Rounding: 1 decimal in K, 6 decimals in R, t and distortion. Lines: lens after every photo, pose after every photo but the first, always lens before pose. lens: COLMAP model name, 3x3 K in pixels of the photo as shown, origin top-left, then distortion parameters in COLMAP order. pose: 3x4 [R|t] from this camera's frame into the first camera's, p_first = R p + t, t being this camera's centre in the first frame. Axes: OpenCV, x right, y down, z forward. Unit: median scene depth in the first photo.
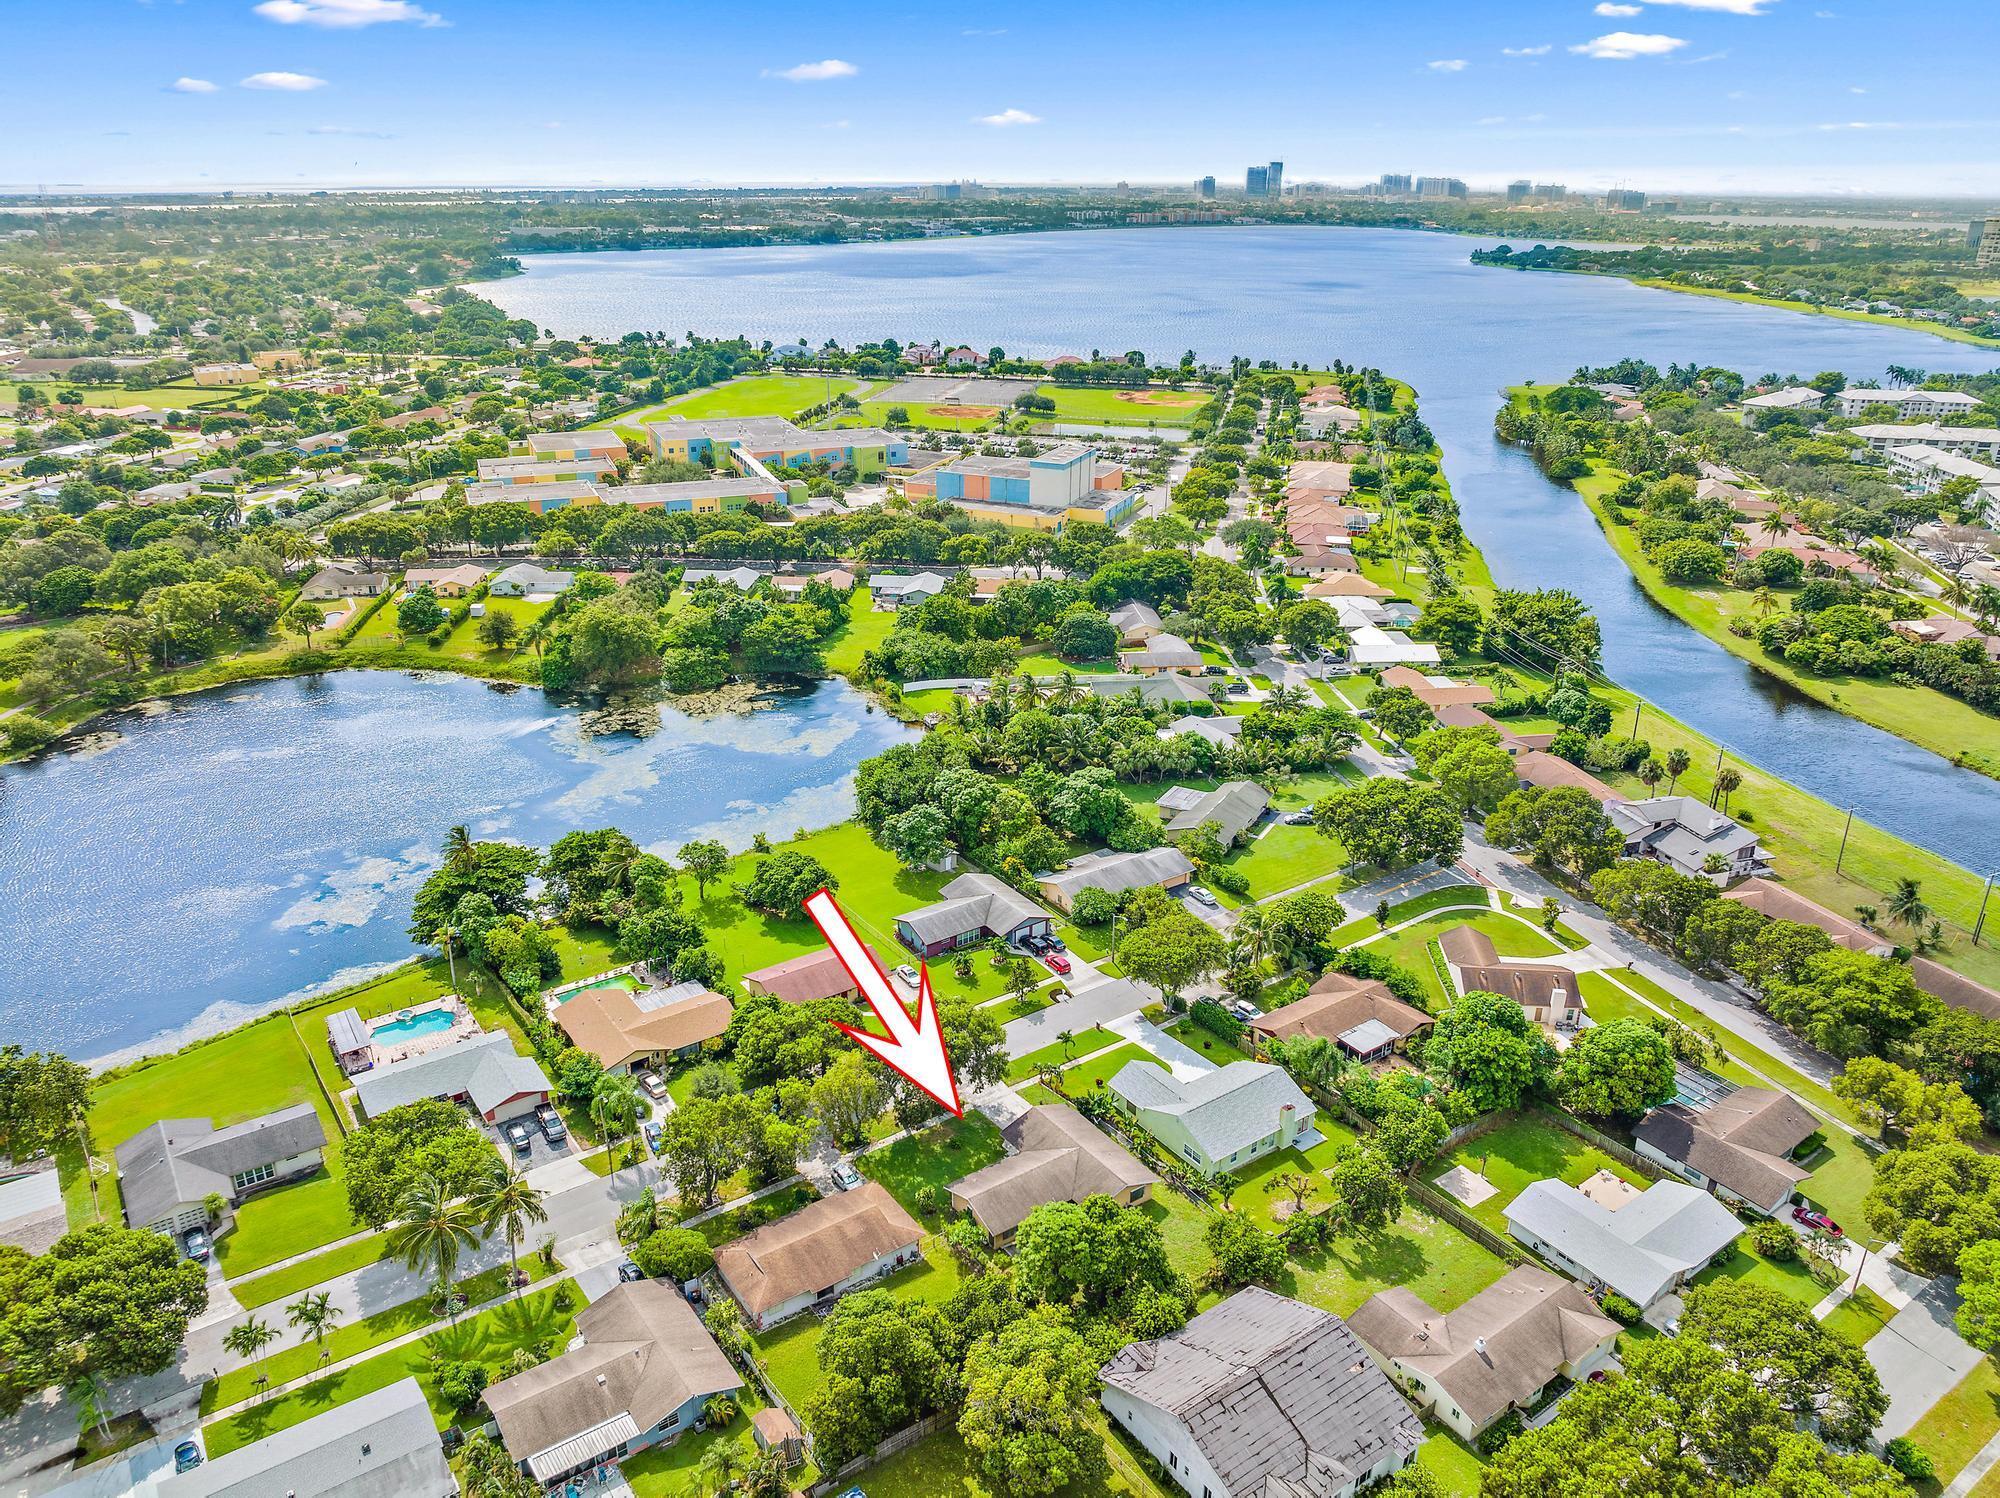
lens RADIAL K [[1416.4, 0, 1003.6], [0, 1416.4, 747.3], [0, 0, 1]] dist [-0.043559, 0.007899]
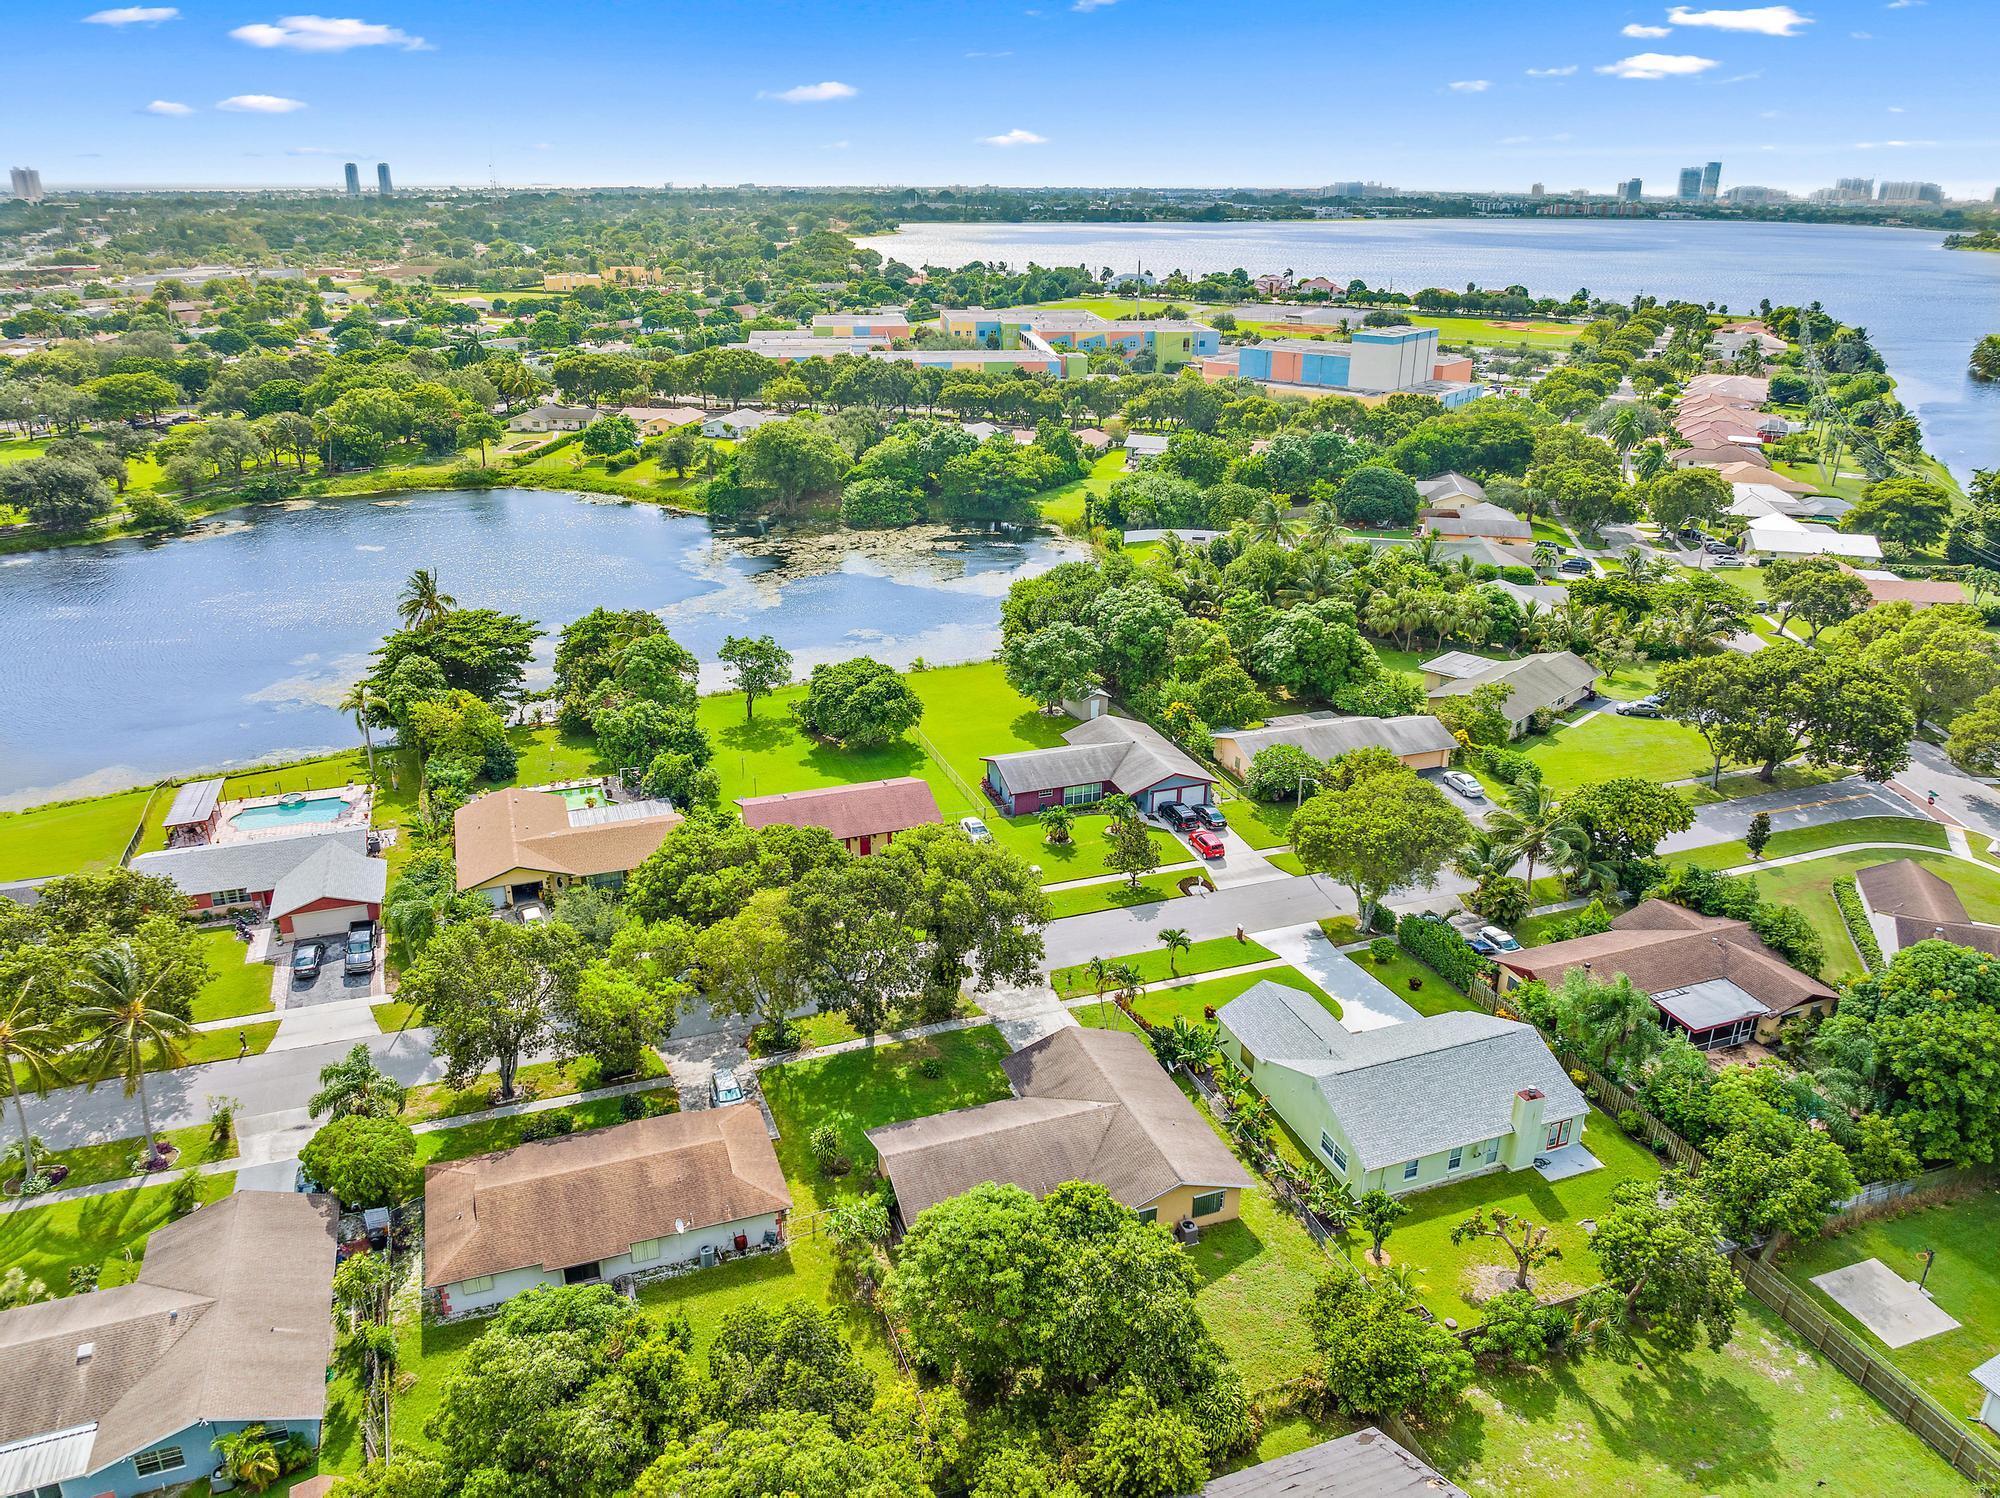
lens RADIAL K [[1416.4, 0, 1000.9], [0, 1416.4, 746.4], [0, 0, 1]] dist [-0.043559, 0.007899]
pose [[0.965097, 0.095219, -0.243968, 0.091815], [-0.095393, 0.995377, 0.011132, 0.100354], [0.243900, 0.012529, 0.969719, 0.316764]]
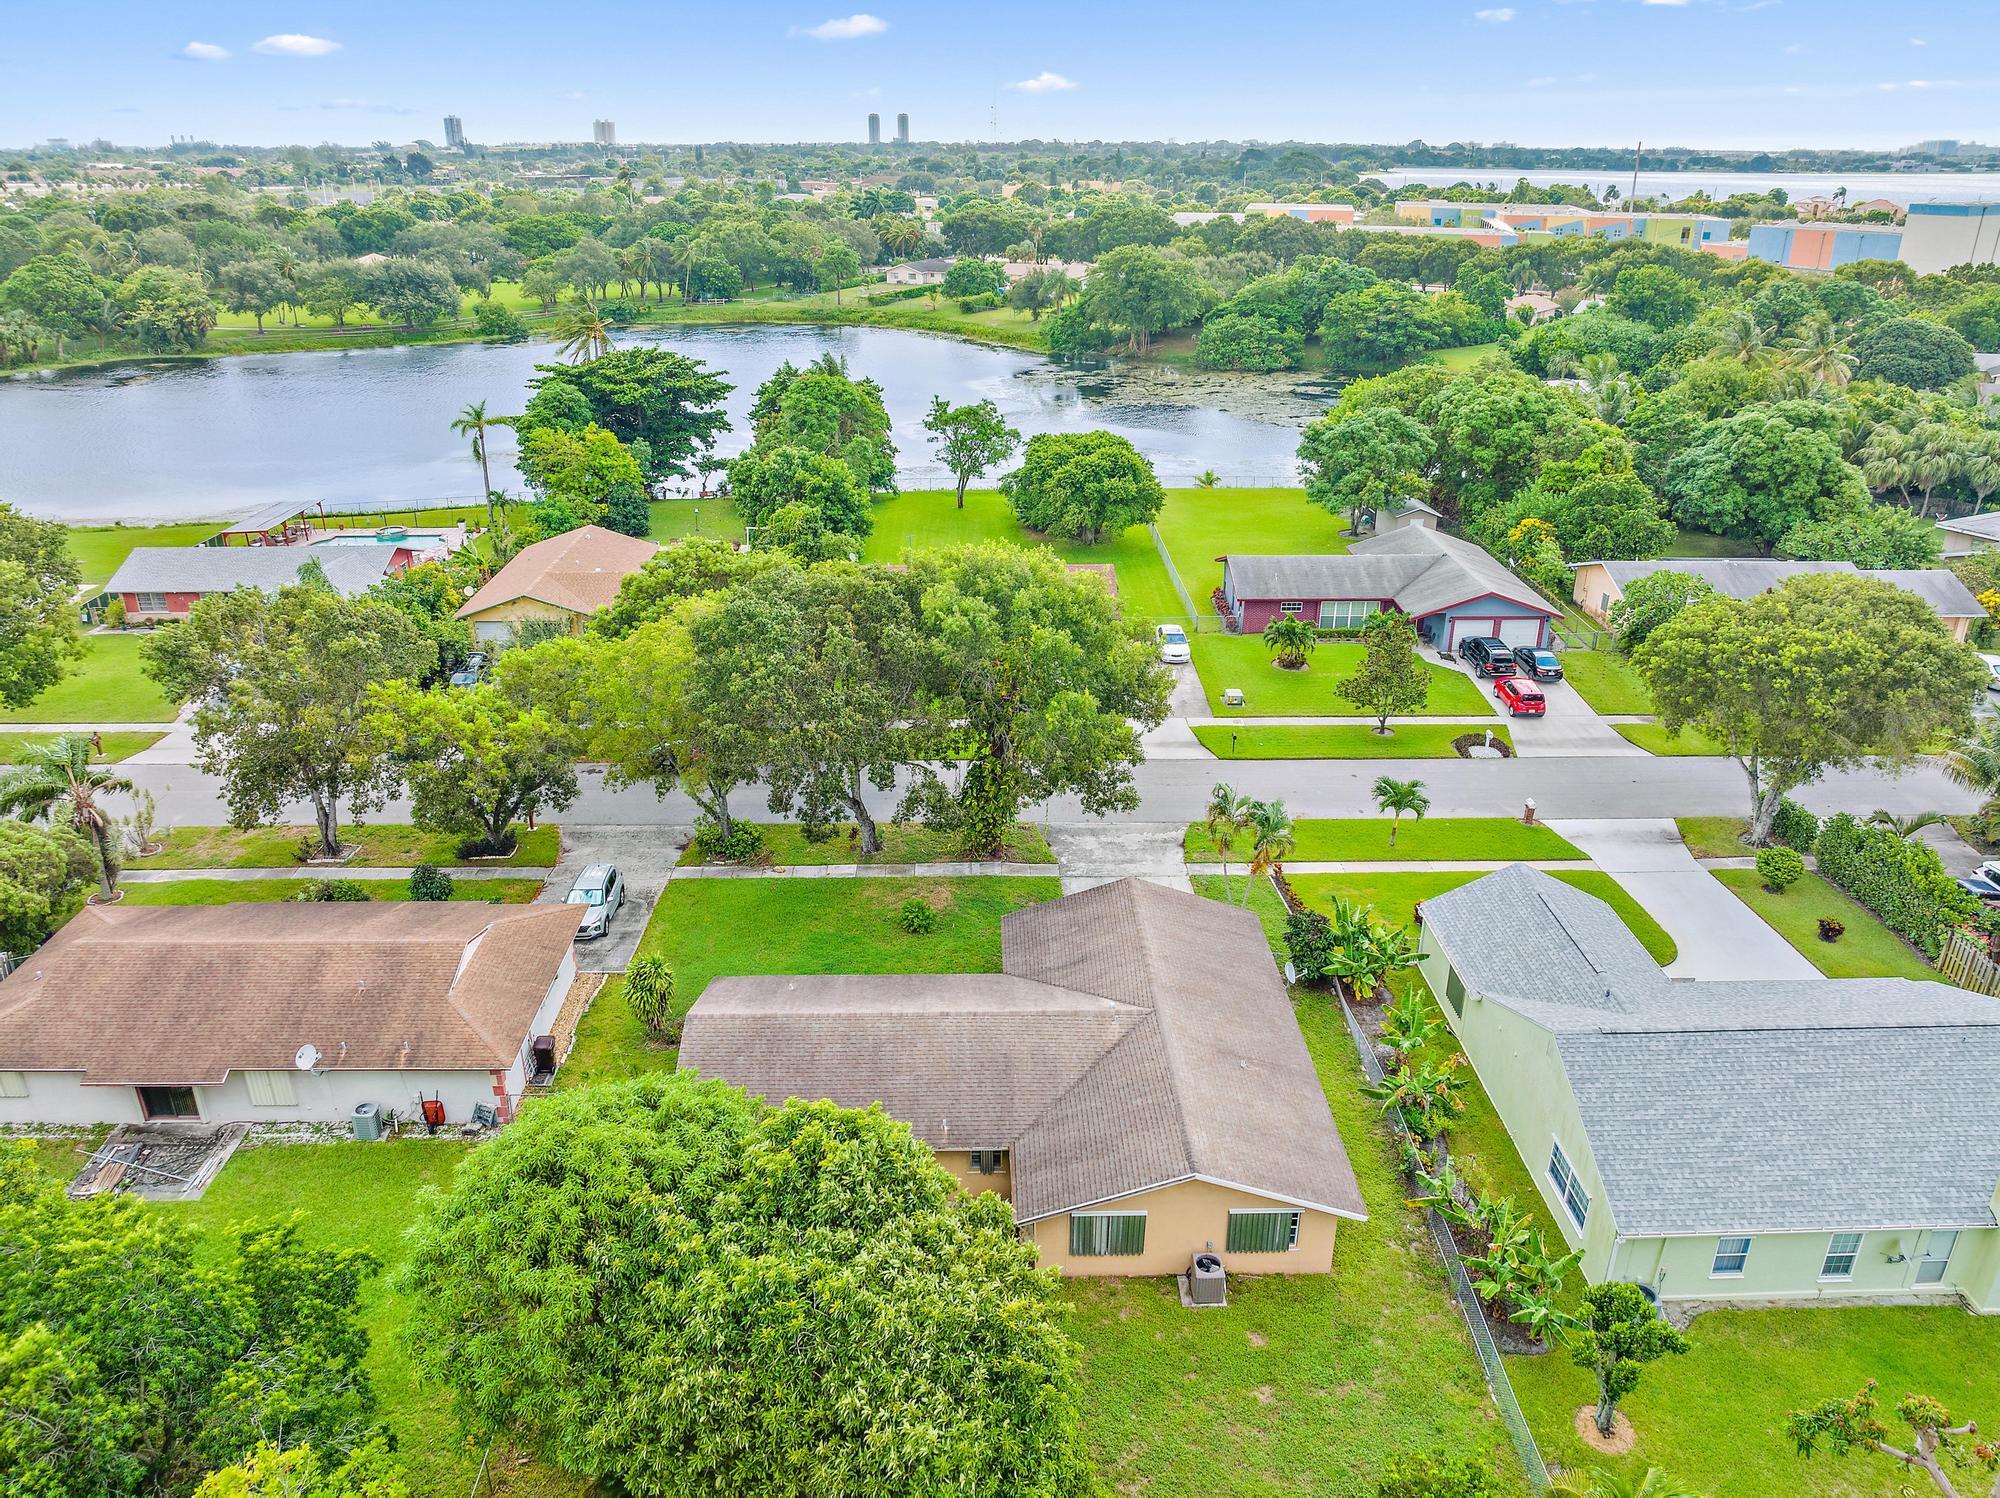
lens RADIAL K [[1416.4, 0, 997.0], [0, 1416.4, 761.6], [0, 0, 1]] dist [-0.043559, 0.007899]
pose [[0.827334, 0.220166, -0.516764, 0.117461], [-0.202110, 0.975047, 0.091841, 0.150047], [0.524089, 0.028459, 0.851188, 0.515763]]
